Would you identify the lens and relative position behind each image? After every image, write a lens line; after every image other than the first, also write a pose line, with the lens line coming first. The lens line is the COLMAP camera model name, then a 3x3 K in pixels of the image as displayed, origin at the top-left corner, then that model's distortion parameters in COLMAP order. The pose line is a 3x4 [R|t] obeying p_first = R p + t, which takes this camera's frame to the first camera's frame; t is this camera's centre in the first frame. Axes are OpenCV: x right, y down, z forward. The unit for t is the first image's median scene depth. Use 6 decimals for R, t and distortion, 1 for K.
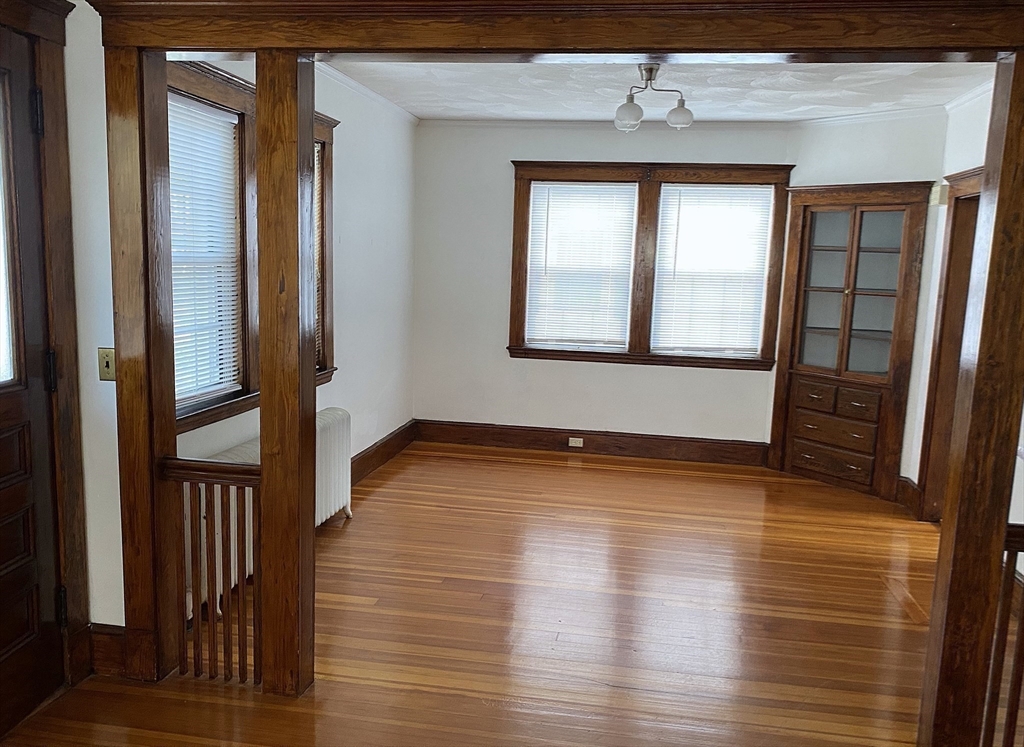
lens RADIAL K [[848.3, 0, 513.4], [0, 848.3, 402.0], [0, 0, 1]] dist [0.105937, -0.144440]
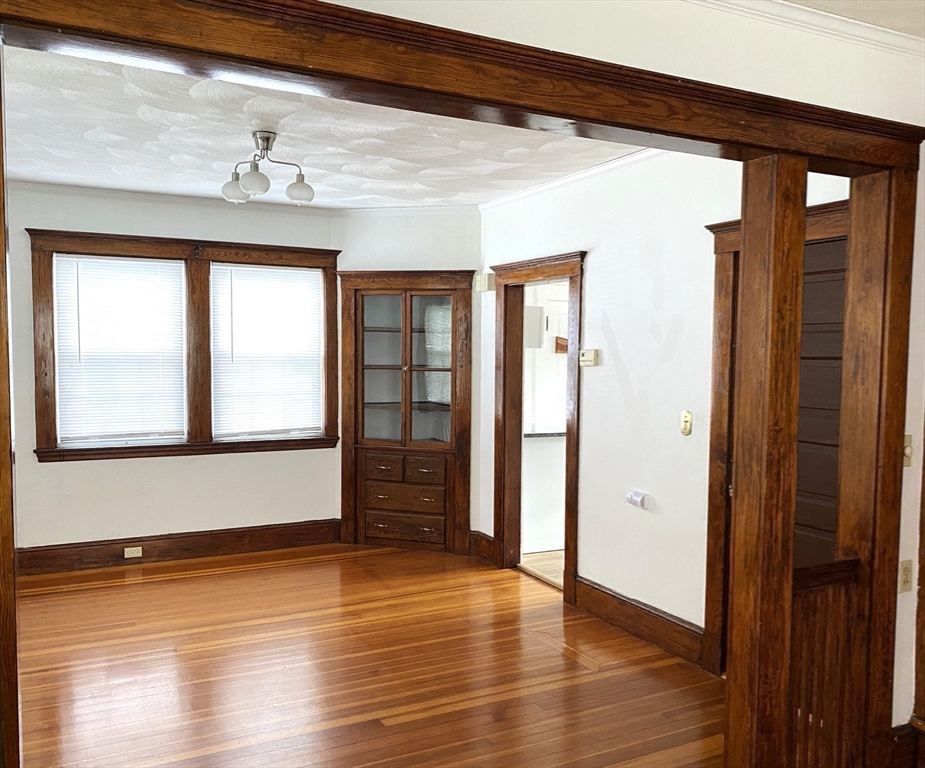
lens RADIAL K [[790.3, 0, 463.2], [0, 790.3, 407.7], [0, 0, 1]] dist [0.115851, -0.253923]
pose [[0.807245, -0.071600, 0.585857, -0.132508], [0.117563, 0.992230, -0.040725, -0.028222], [-0.578389, 0.101751, 0.809390, 0.147090]]
